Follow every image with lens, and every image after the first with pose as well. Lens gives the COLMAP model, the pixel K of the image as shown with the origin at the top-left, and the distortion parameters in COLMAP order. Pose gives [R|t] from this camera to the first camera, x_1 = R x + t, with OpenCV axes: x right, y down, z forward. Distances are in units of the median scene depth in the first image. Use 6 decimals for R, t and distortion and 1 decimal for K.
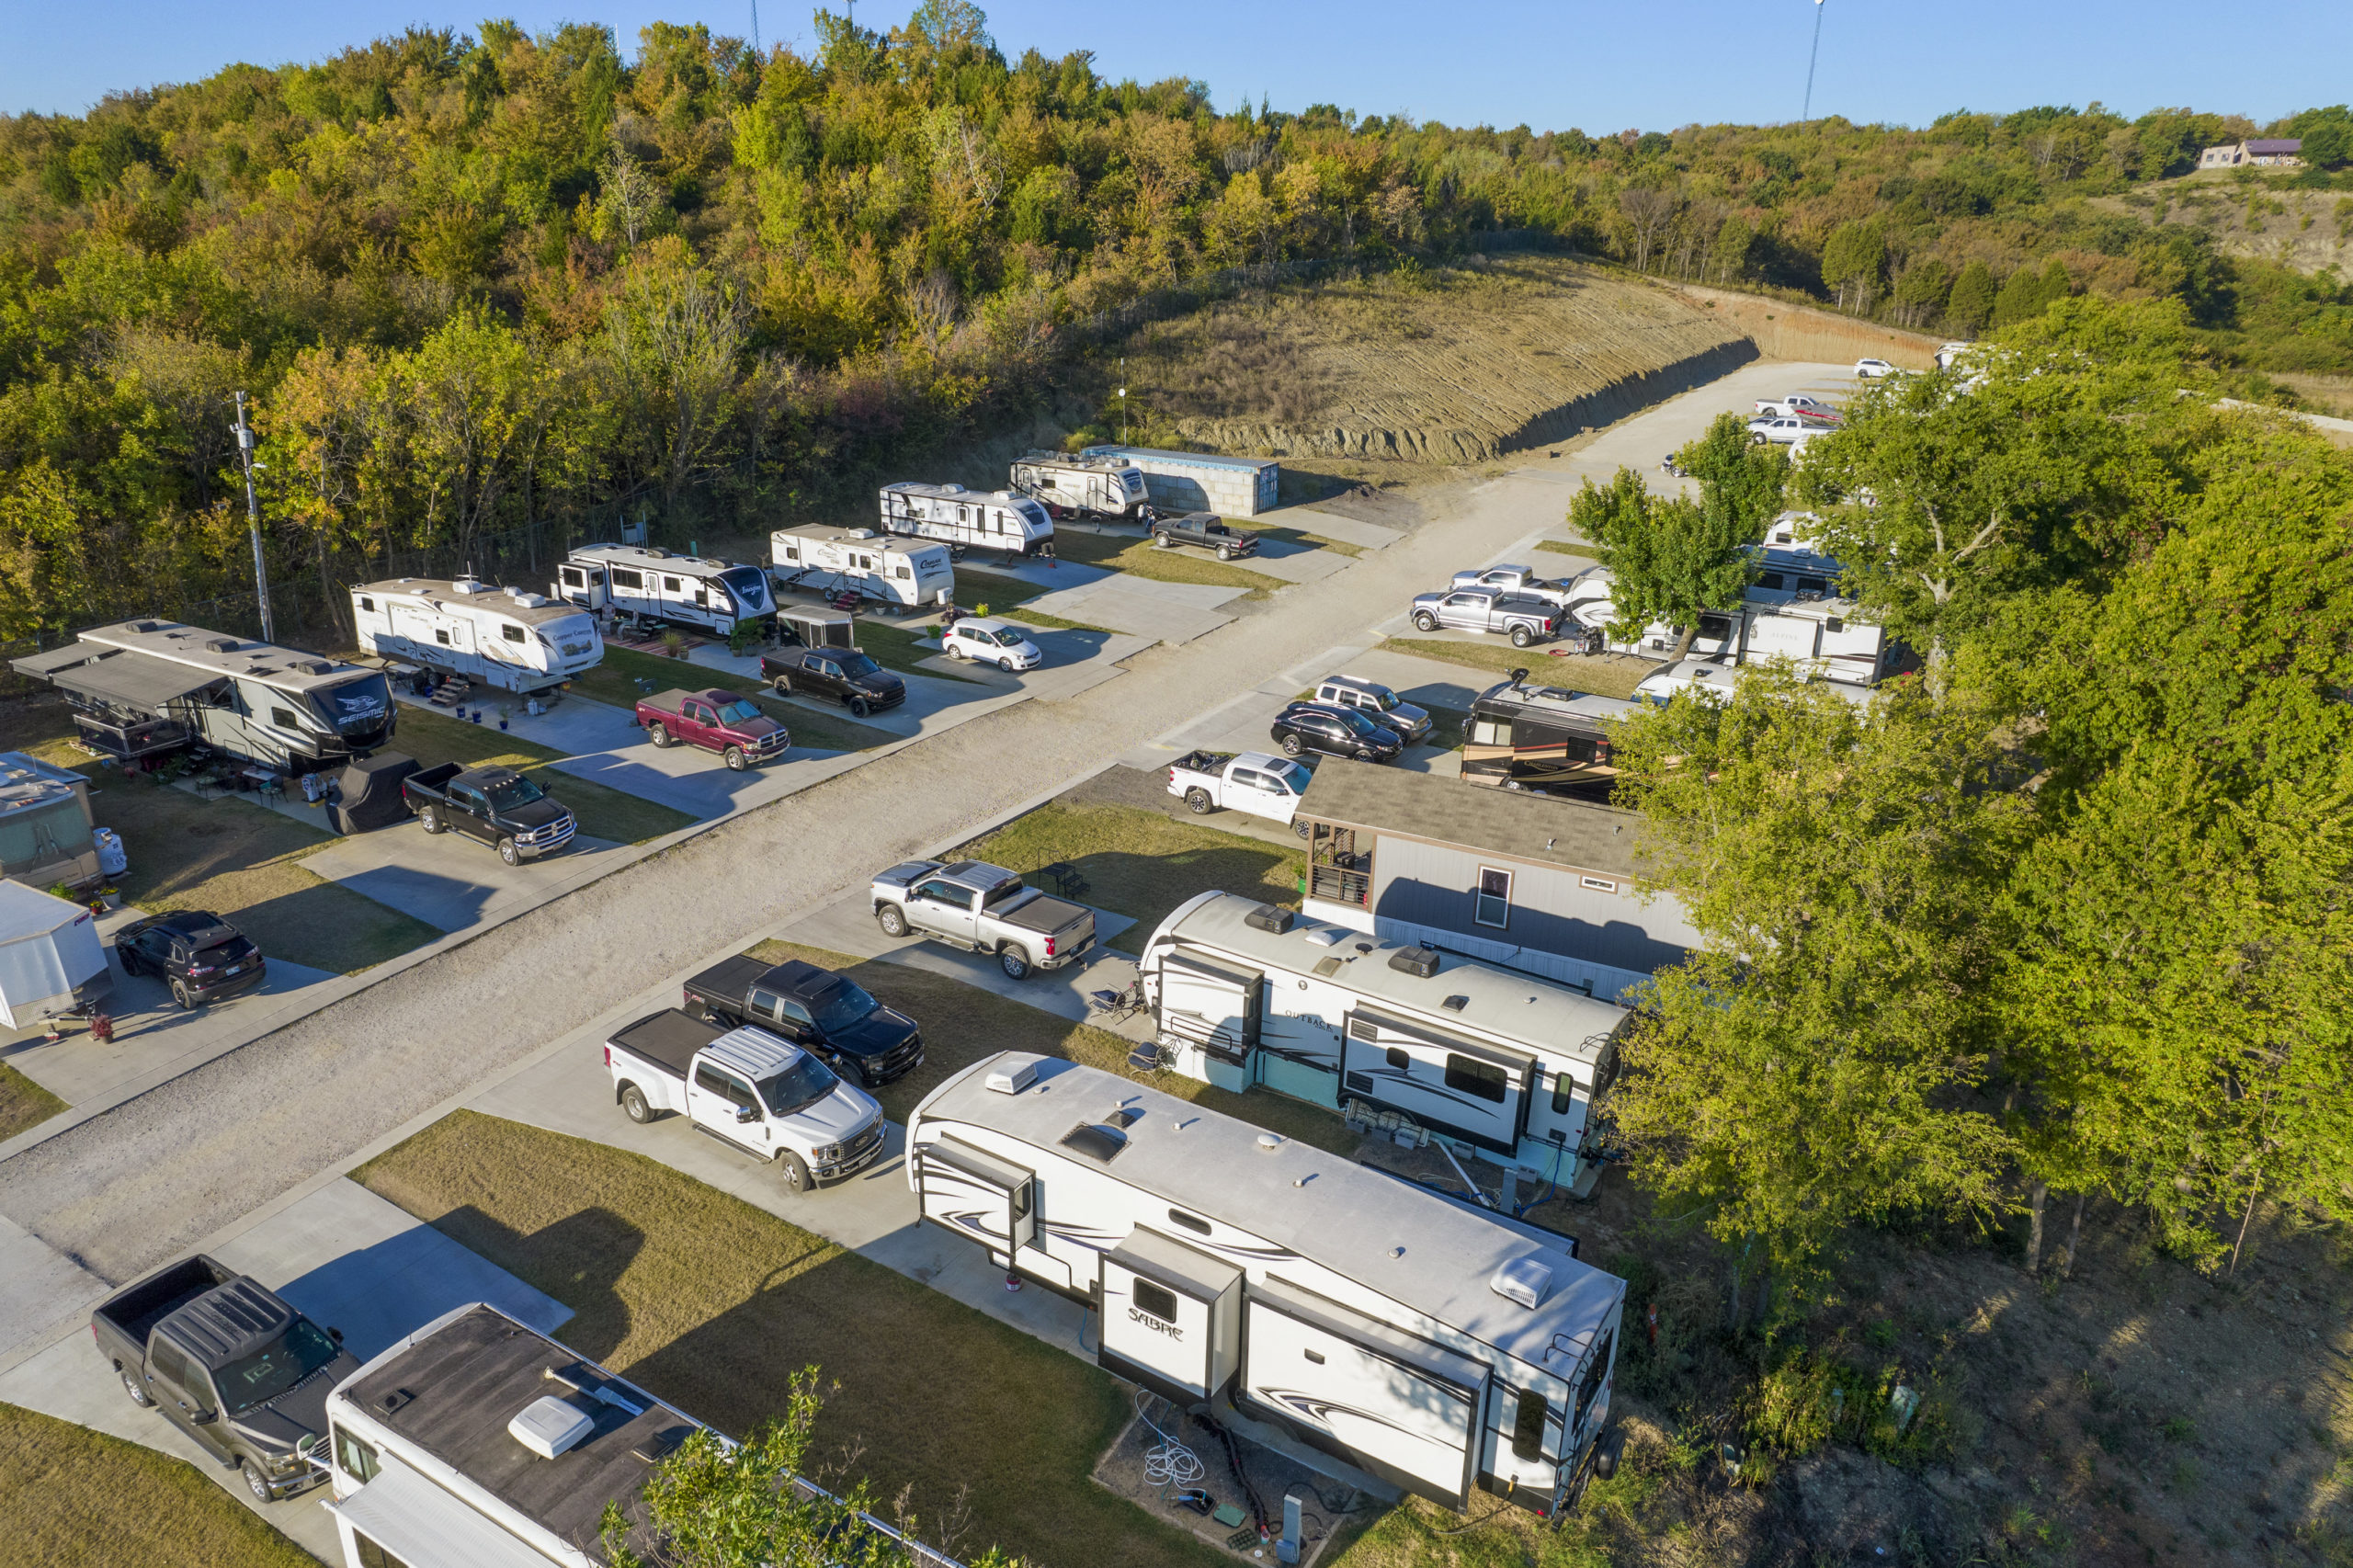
lens RADIAL K [[1513.0, 0, 1176.5], [0, 1513.0, 784.0], [0, 0, 1]] dist [-0.056598, 0.034275]
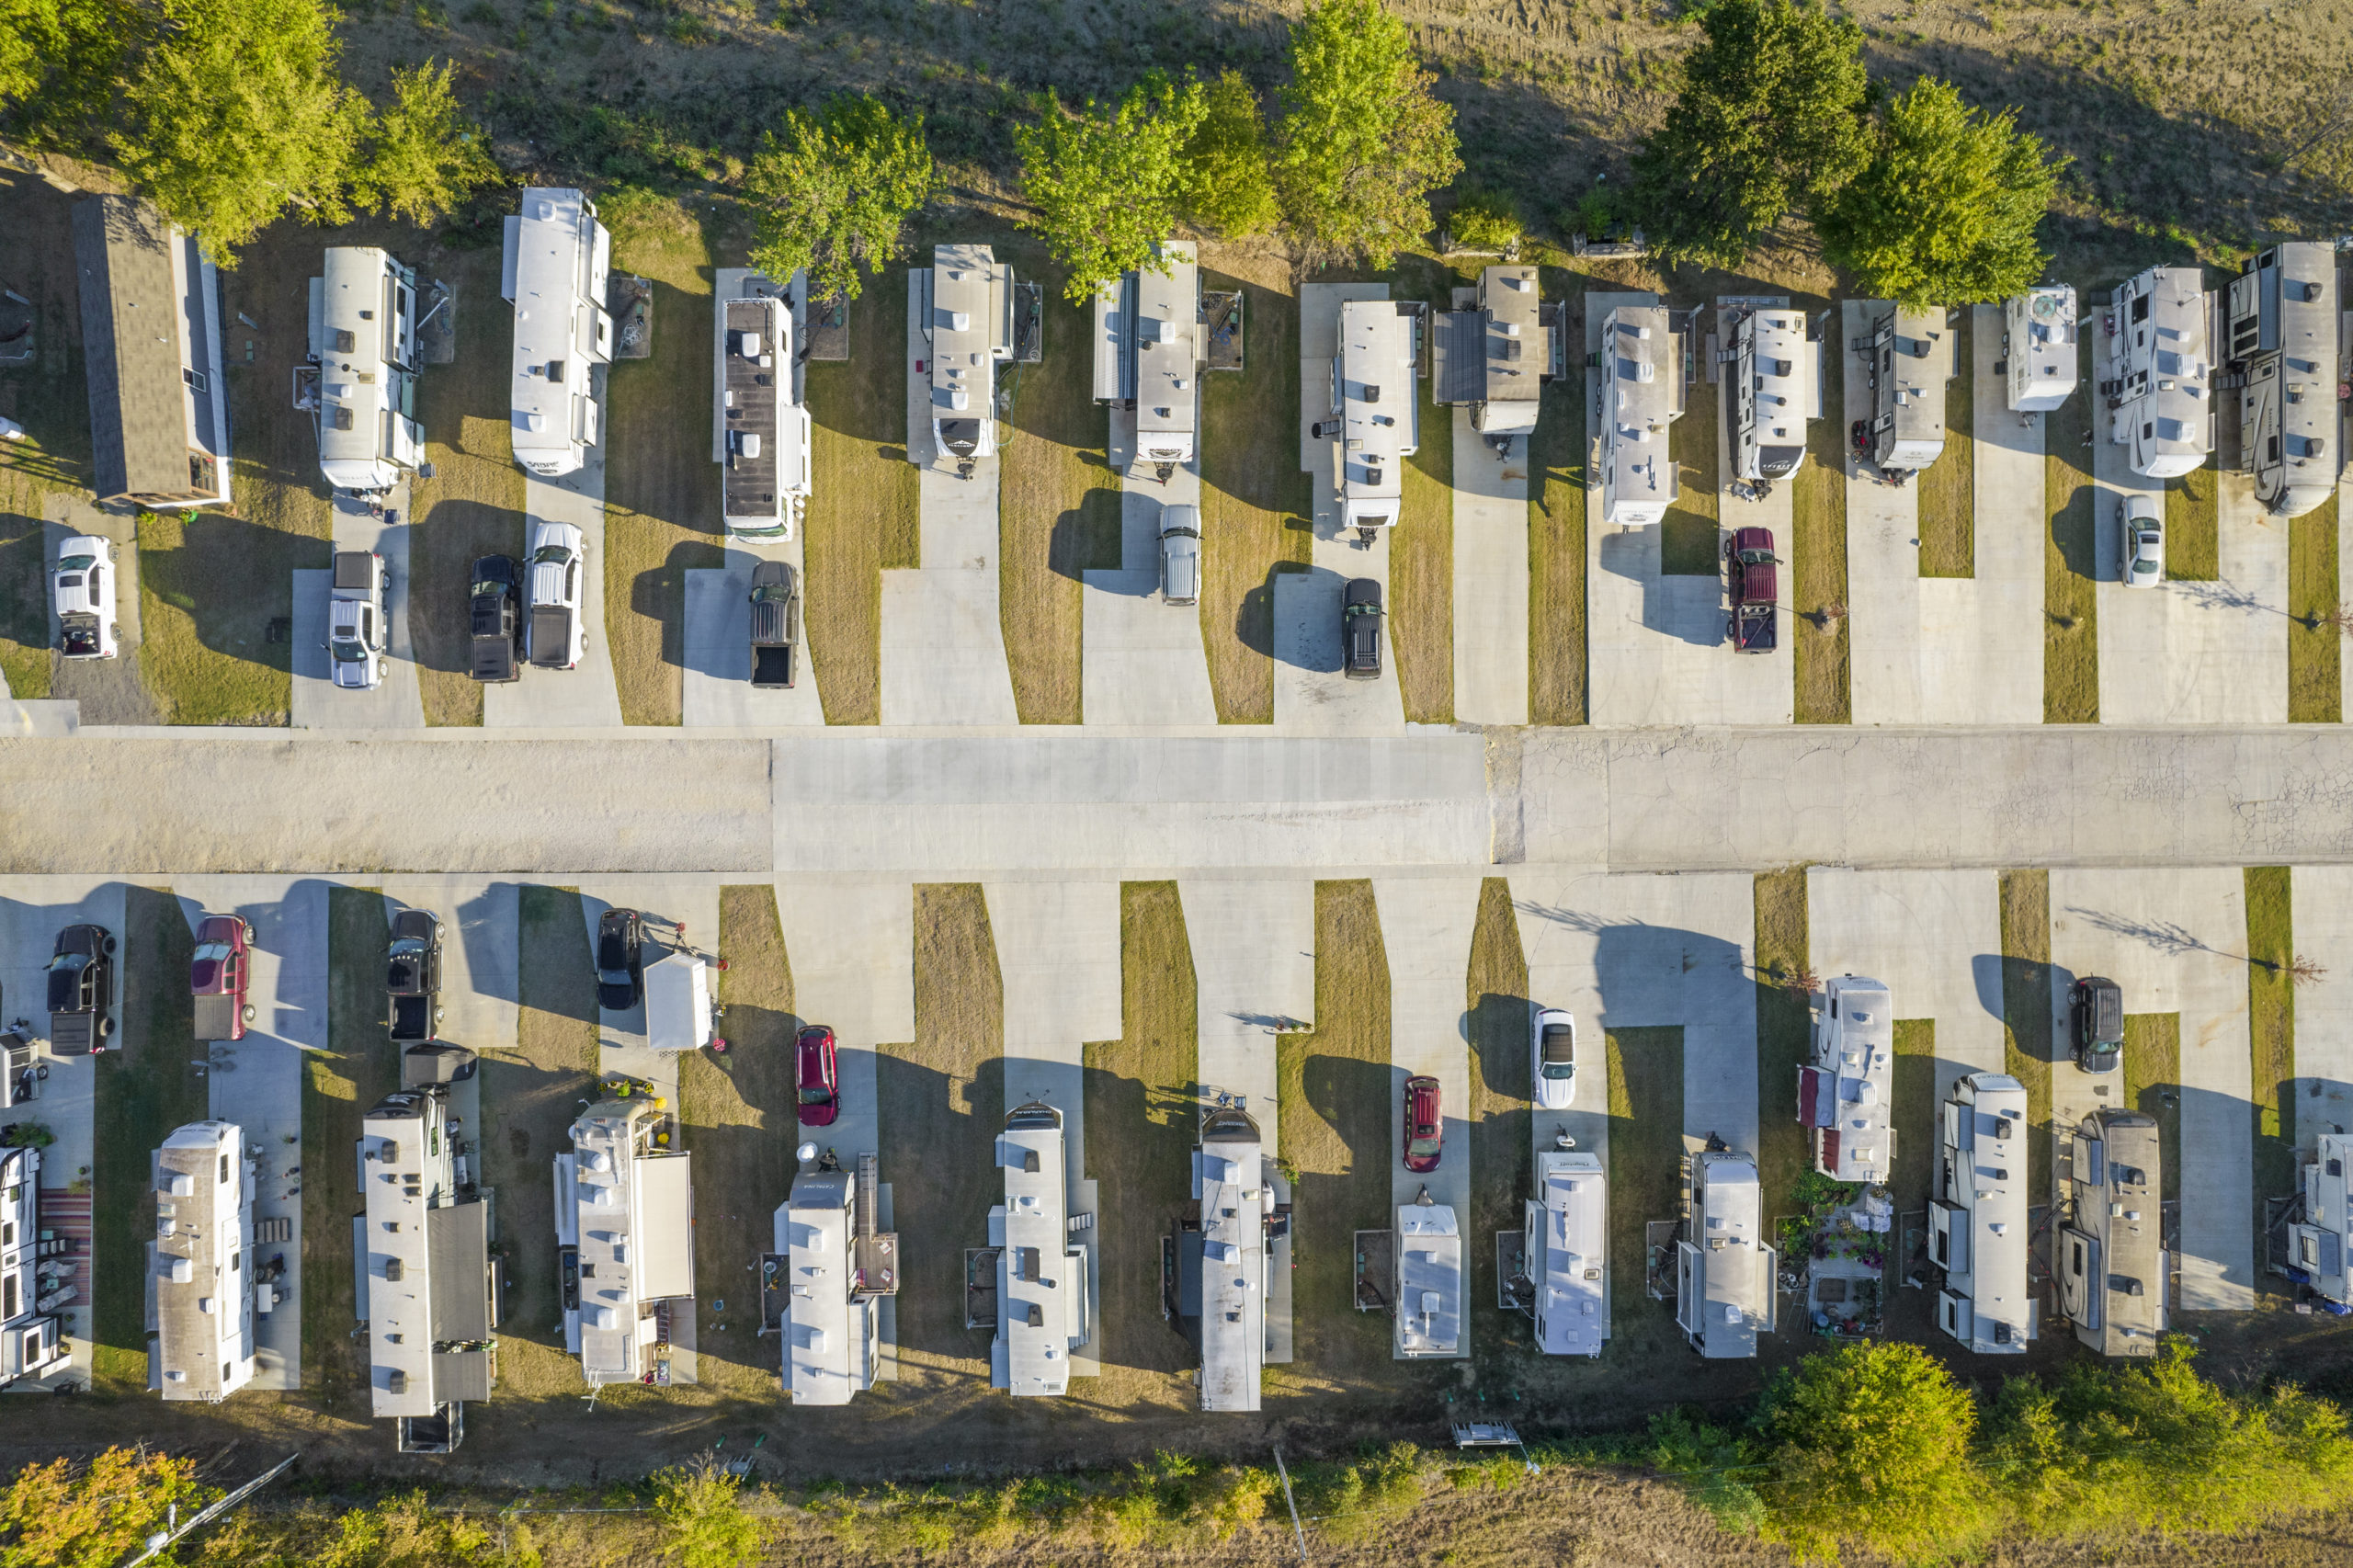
lens RADIAL K [[1513.0, 0, 1176.5], [0, 1513.0, 784.0], [0, 0, 1]] dist [-0.056598, 0.034275]
pose [[-0.521074, -0.853495, -0.005326, -1.027830], [0.288146, -0.181785, 0.940174, -1.721498], [-0.803401, 0.488365, 0.340654, -0.359493]]
